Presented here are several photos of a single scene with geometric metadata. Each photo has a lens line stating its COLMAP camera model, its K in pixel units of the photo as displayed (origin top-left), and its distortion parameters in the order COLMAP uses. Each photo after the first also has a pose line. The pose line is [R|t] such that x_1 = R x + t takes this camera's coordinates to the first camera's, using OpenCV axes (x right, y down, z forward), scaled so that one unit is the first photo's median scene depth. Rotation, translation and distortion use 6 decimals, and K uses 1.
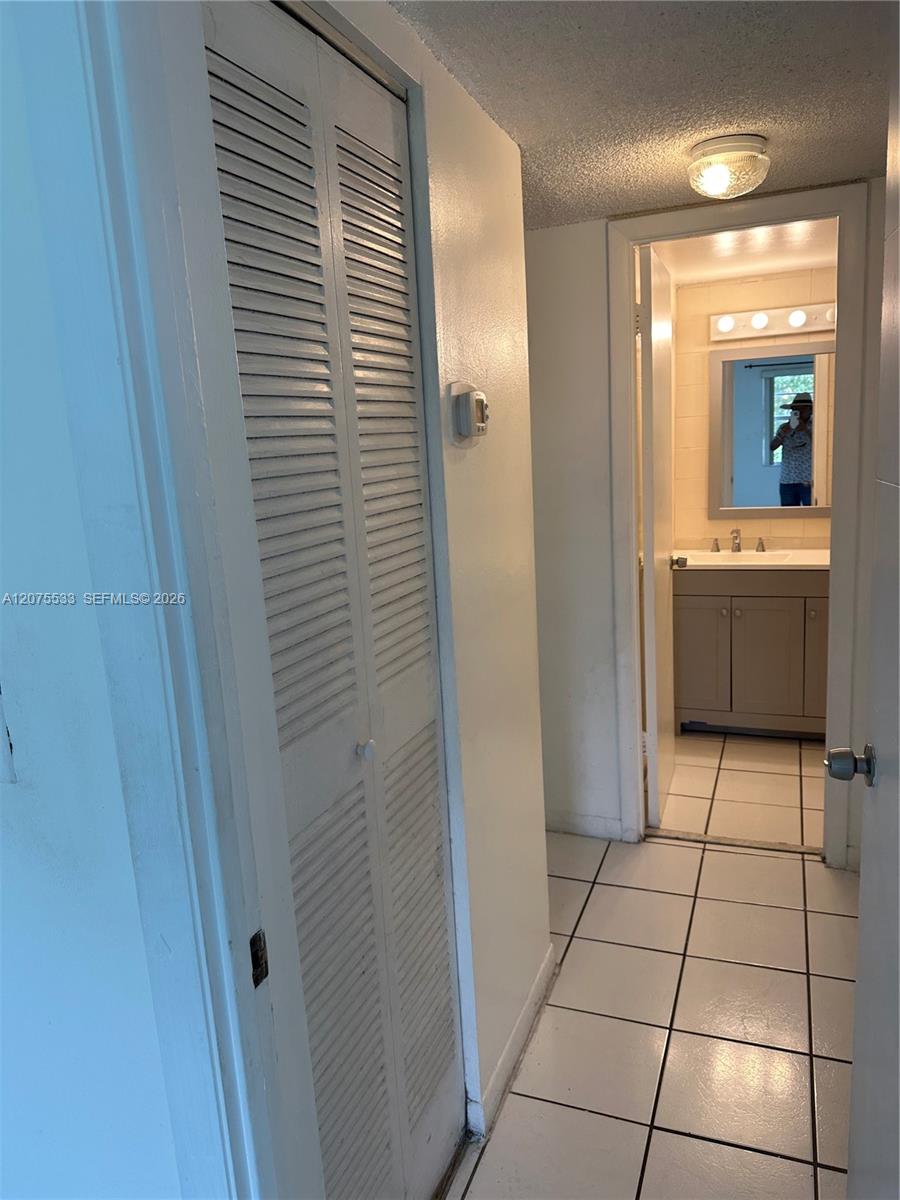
lens RADIAL K [[838.2, 0, 450.0], [0, 838.2, 600.0], [0, 0, 1]] dist [0.137938, -0.220706]
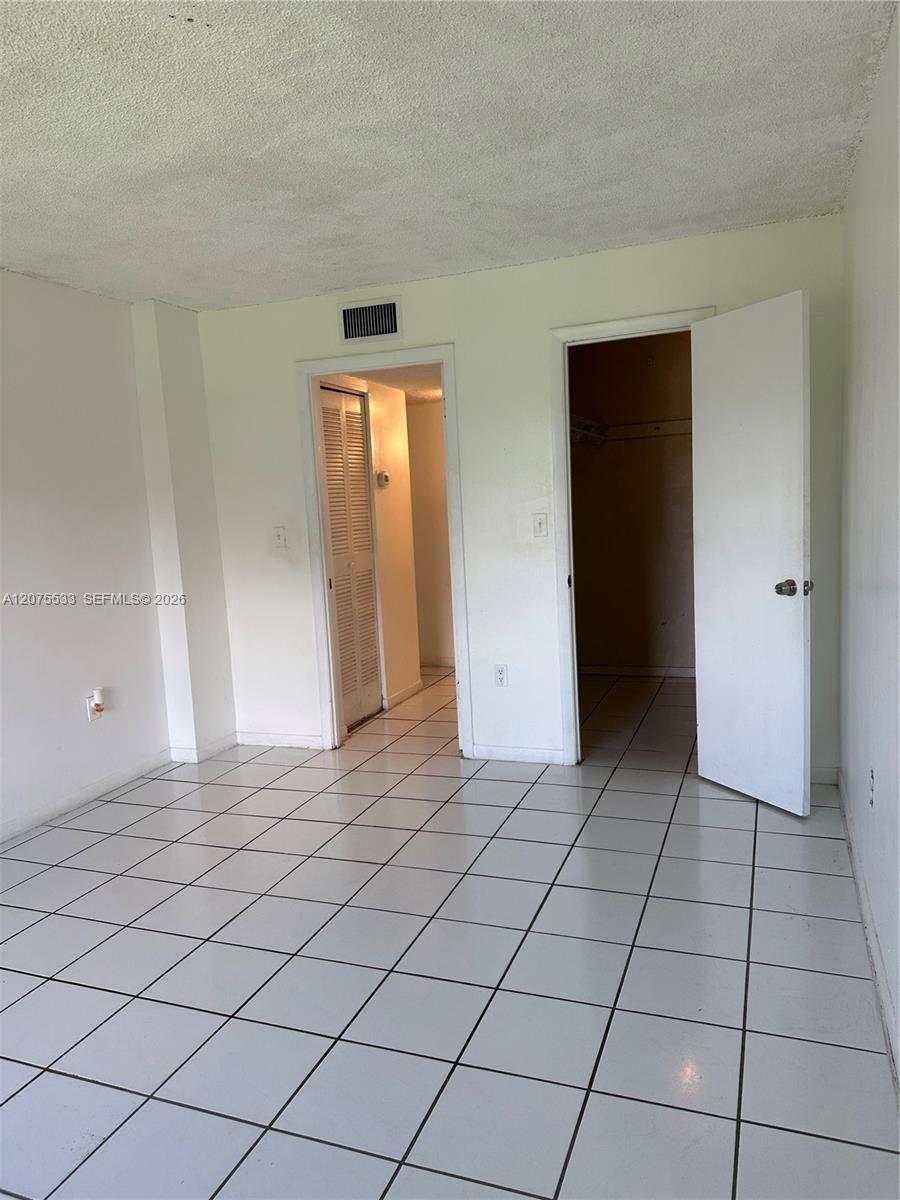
lens RADIAL K [[838.2, 0, 450.0], [0, 838.2, 600.0], [0, 0, 1]] dist [0.137938, -0.220706]
pose [[0.999687, 0.004047, 0.024703, 0.218078], [-0.002290, 0.997492, -0.070742, 0.510634], [-0.024927, 0.070664, 0.997189, -2.386865]]
